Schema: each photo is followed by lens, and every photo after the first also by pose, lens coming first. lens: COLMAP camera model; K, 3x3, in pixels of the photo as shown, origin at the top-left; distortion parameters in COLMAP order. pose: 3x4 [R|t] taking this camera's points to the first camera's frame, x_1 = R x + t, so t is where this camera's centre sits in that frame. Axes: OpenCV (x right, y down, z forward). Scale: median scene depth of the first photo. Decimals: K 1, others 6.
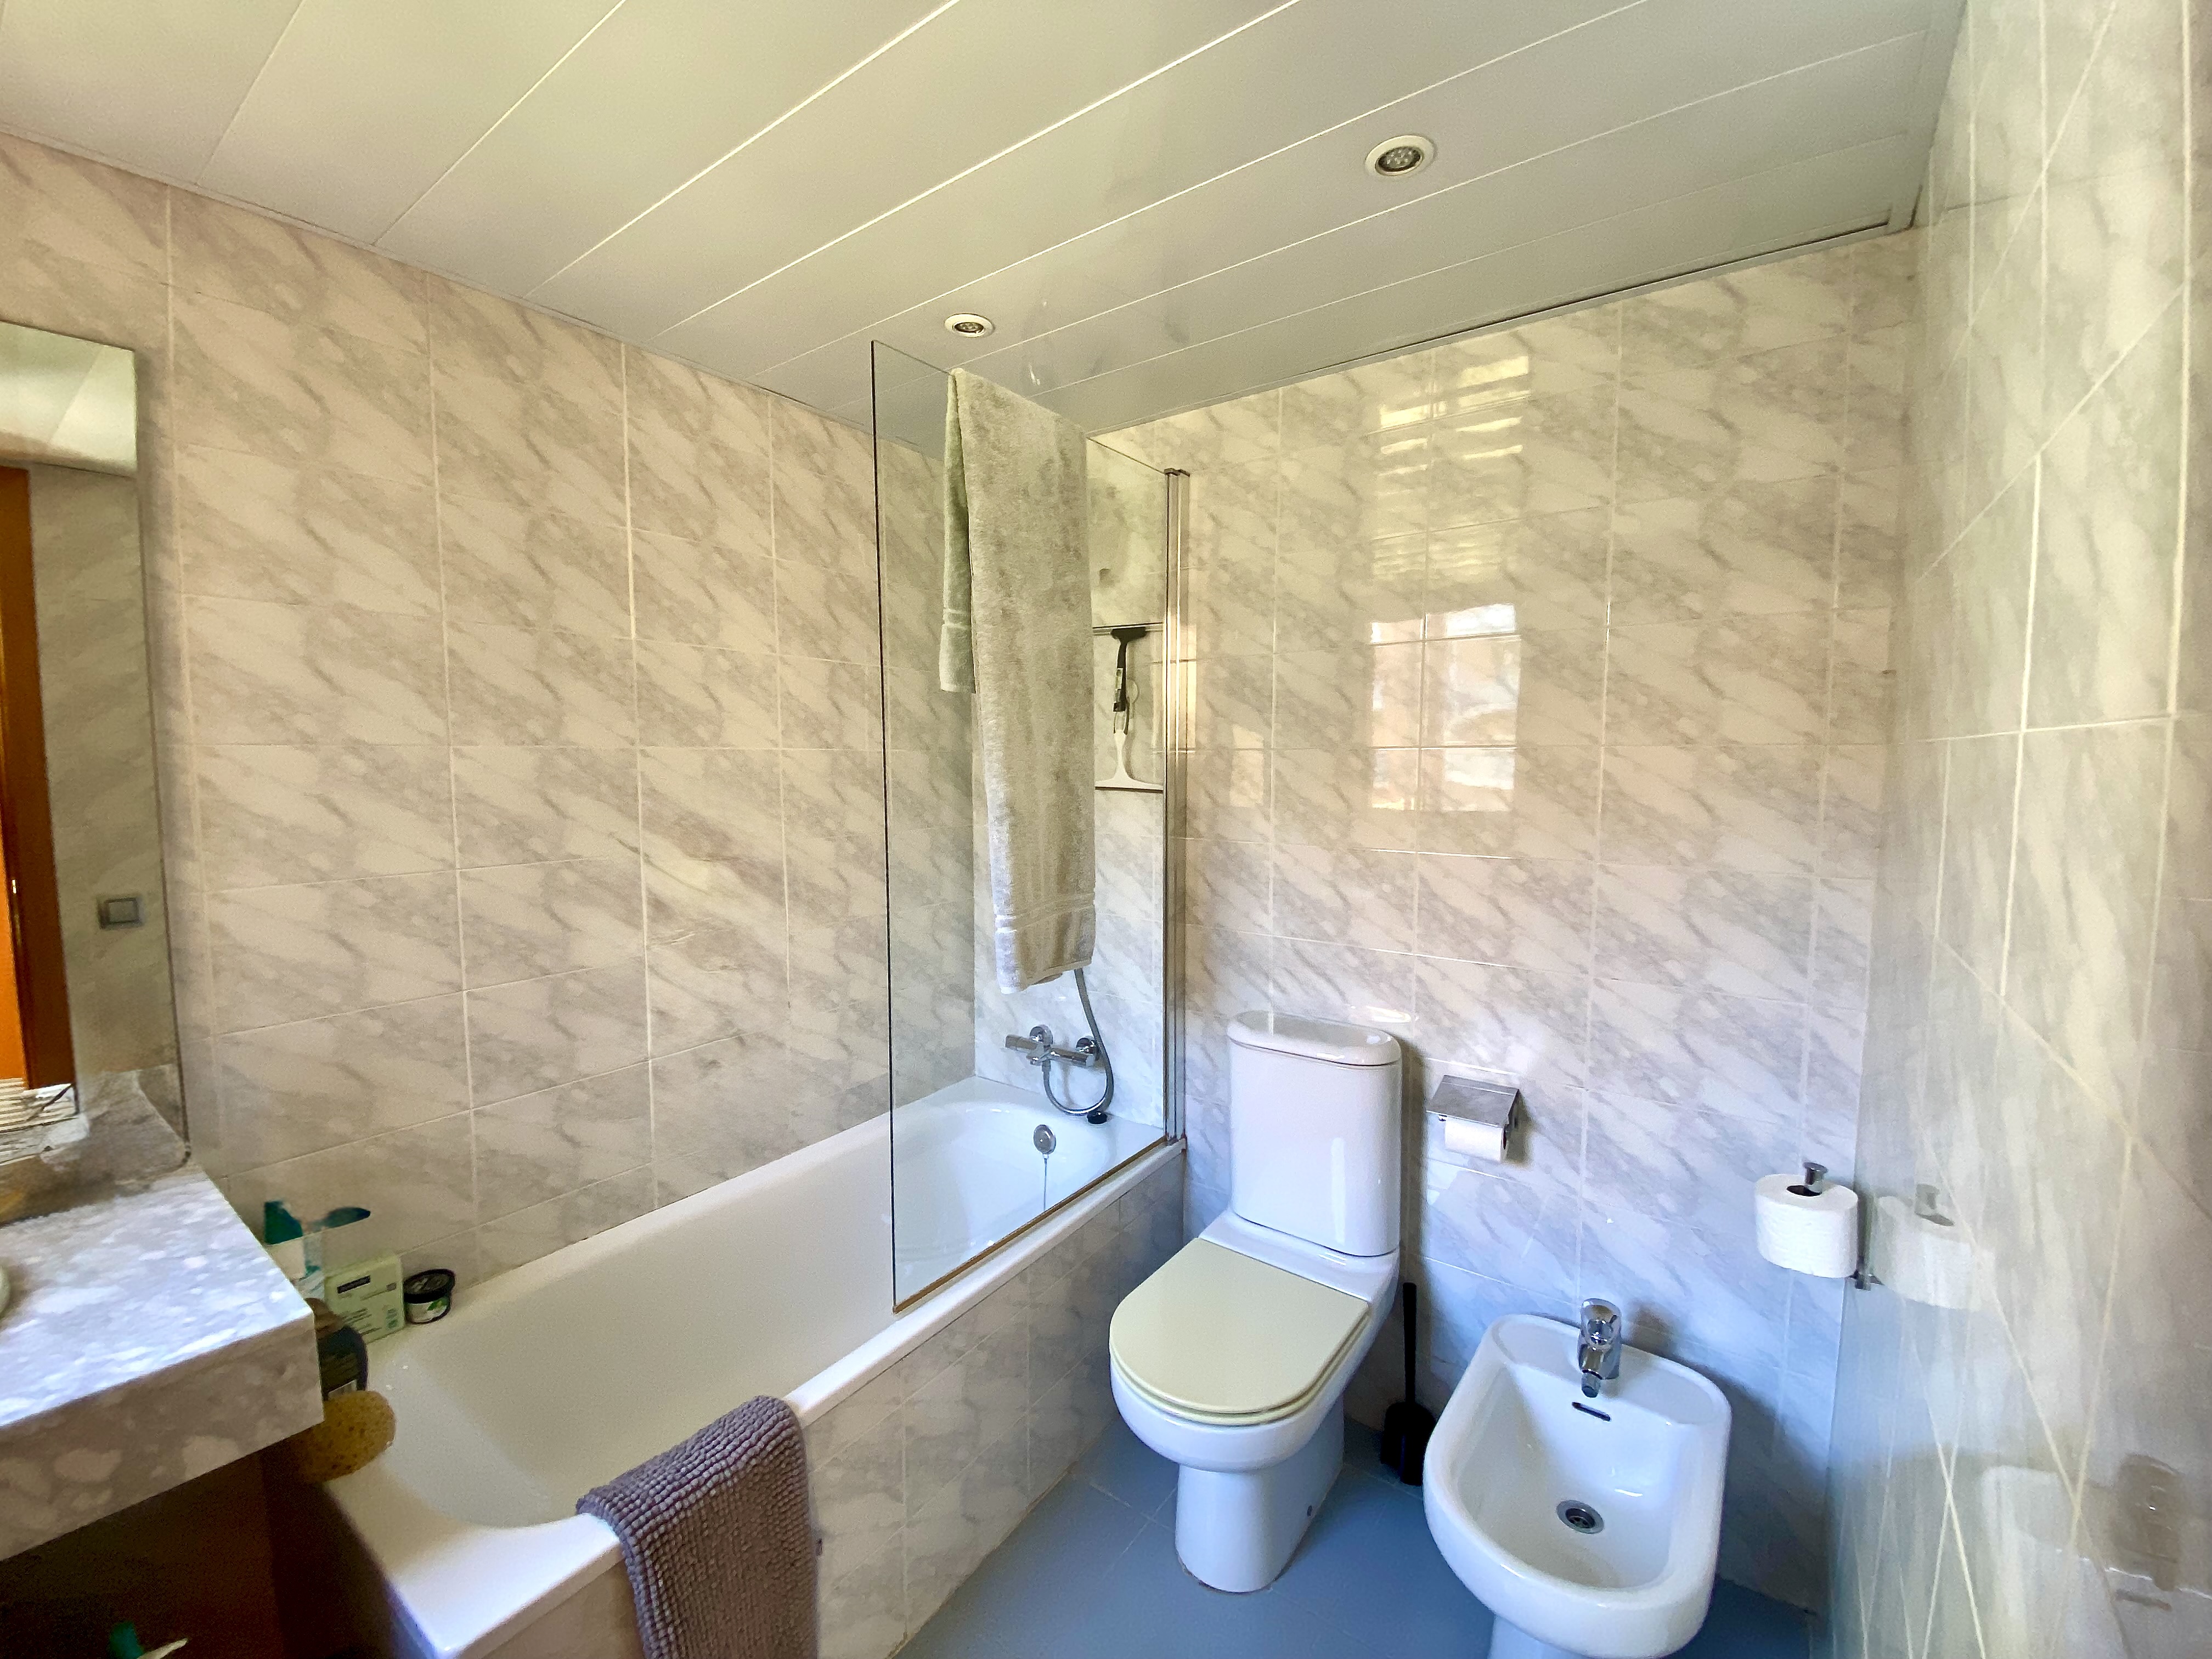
lens RADIAL K [[897.4, 0, 1093.0], [0, 897.4, 828.4], [0, 0, 1]] dist [-0.001379, -0.011421]
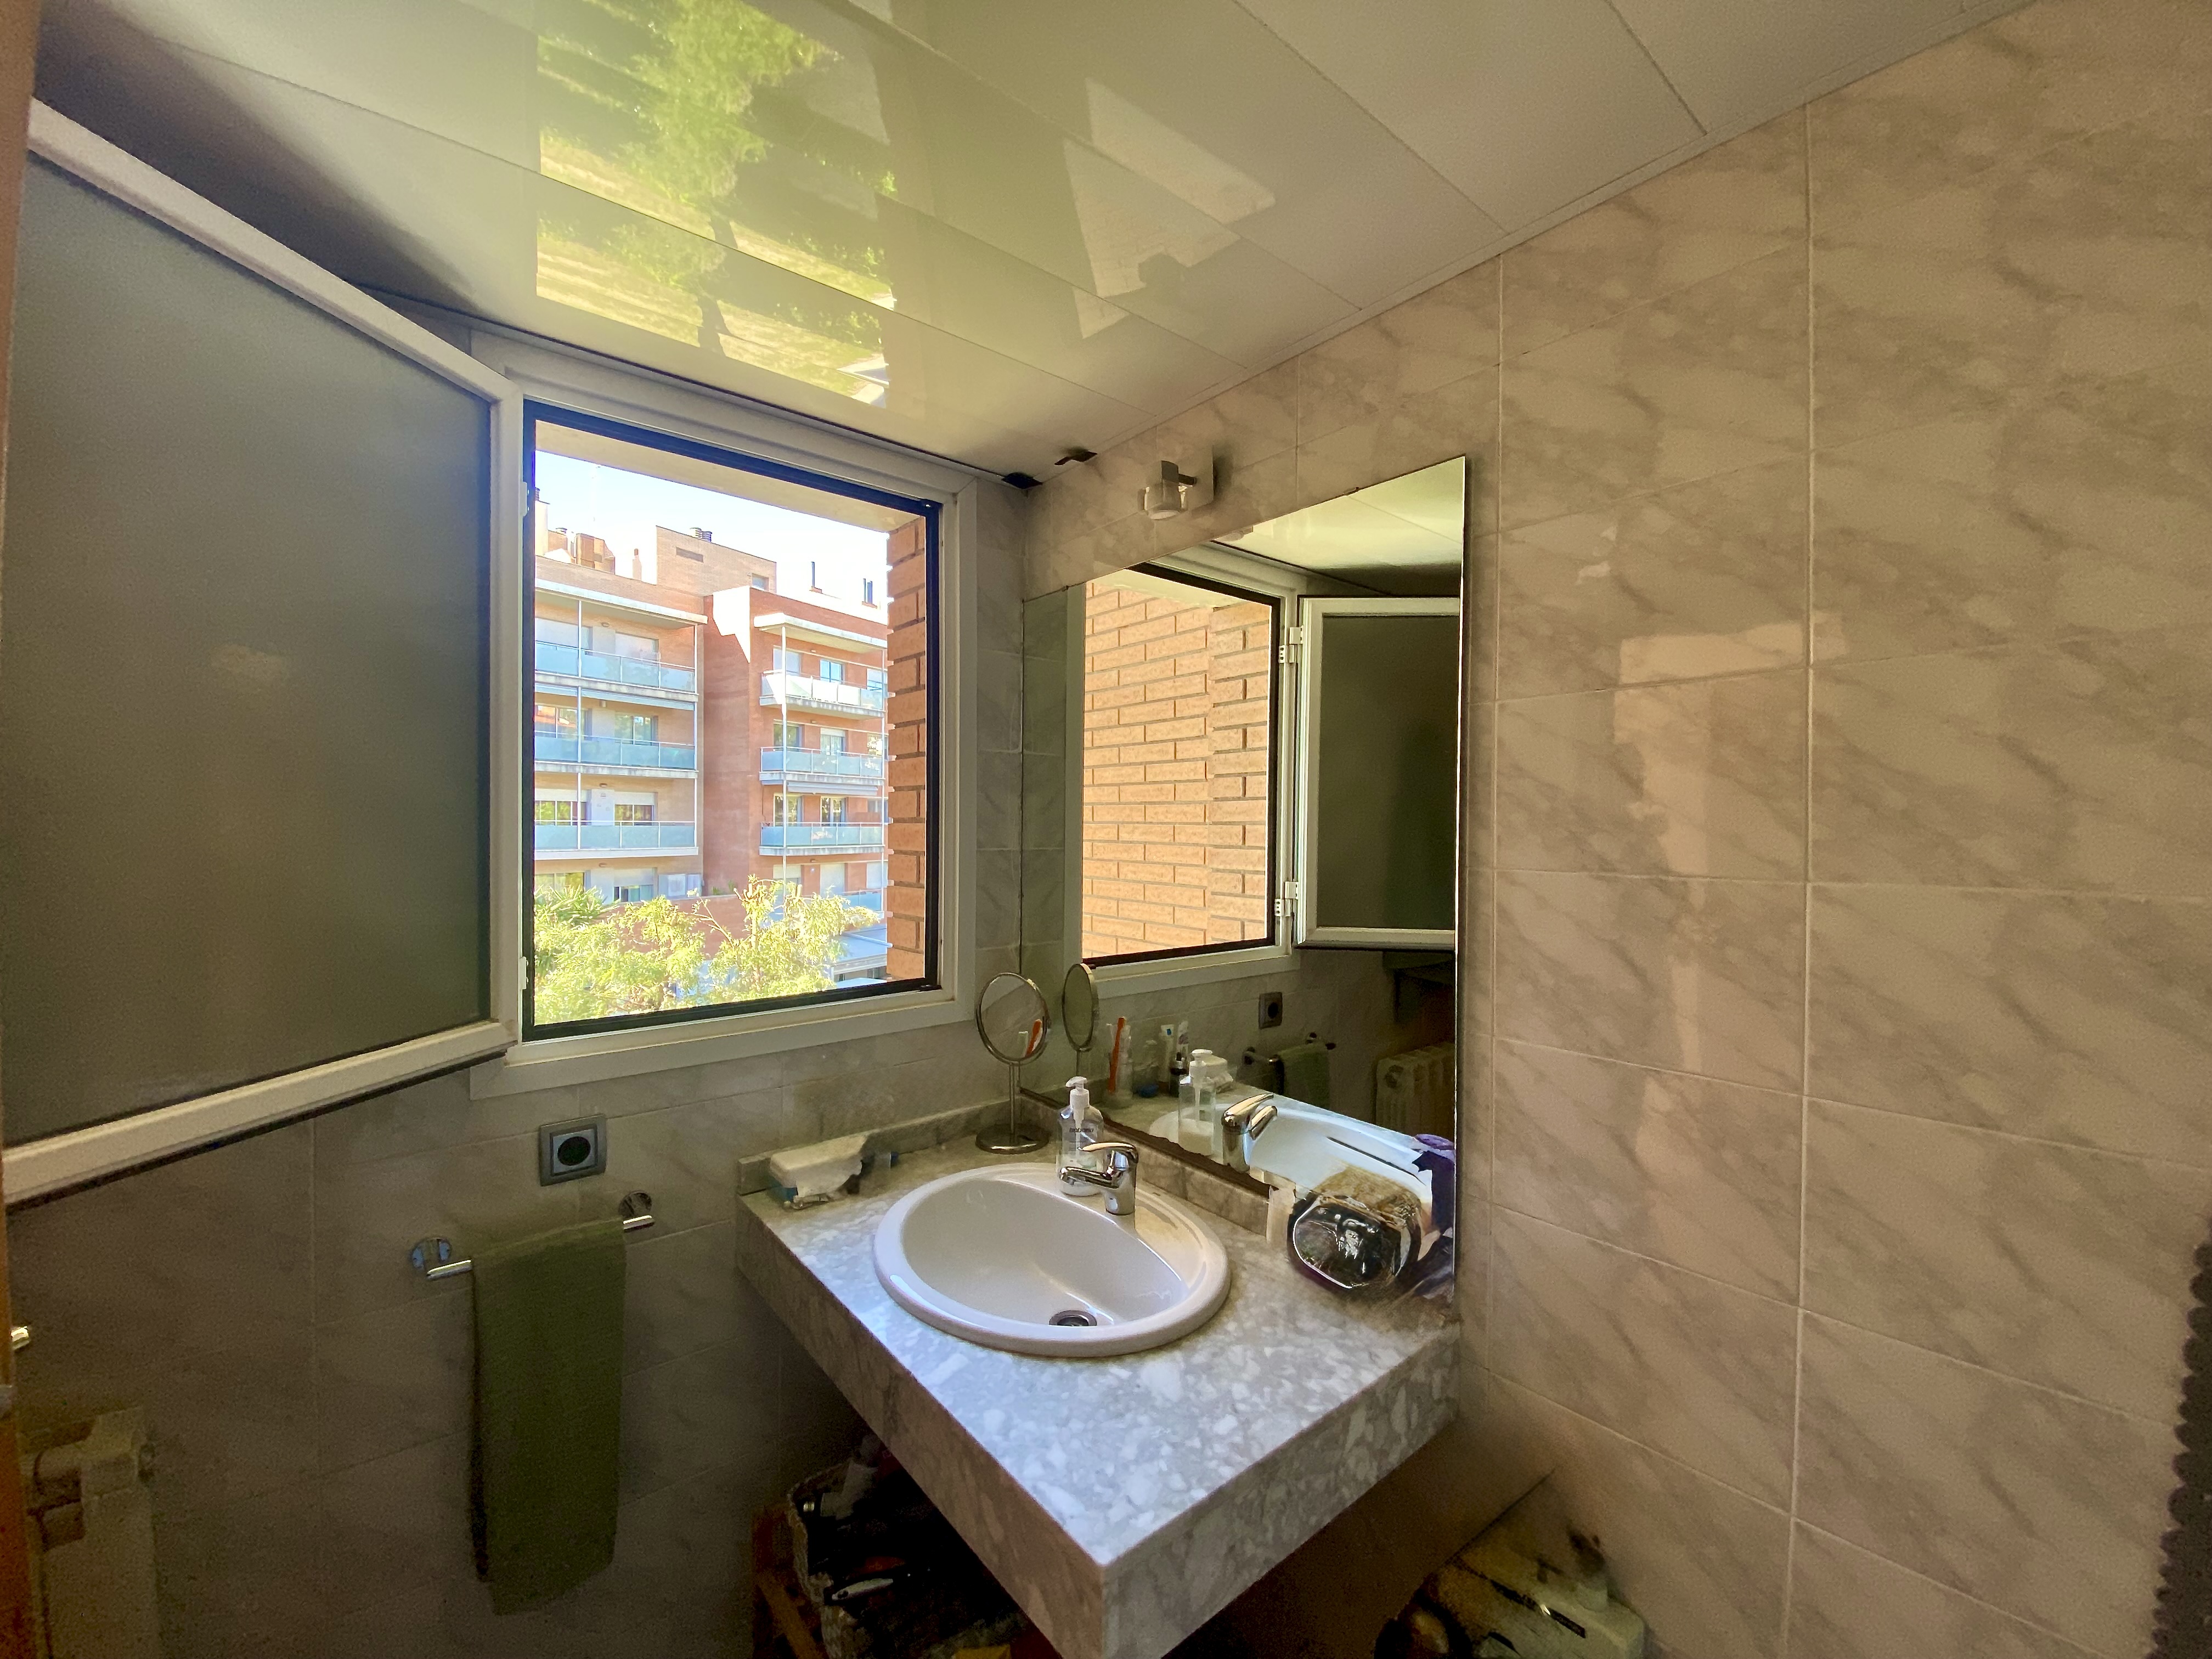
lens RADIAL K [[897.4, 0, 1109.9], [0, 897.4, 828.0], [0, 0, 1]] dist [-0.001379, -0.011421]
pose [[-0.254937, 0.002131, -0.966955, -0.041127], [-0.083061, 0.996253, 0.024094, -0.101557], [0.963384, 0.086459, -0.253805, 0.691973]]
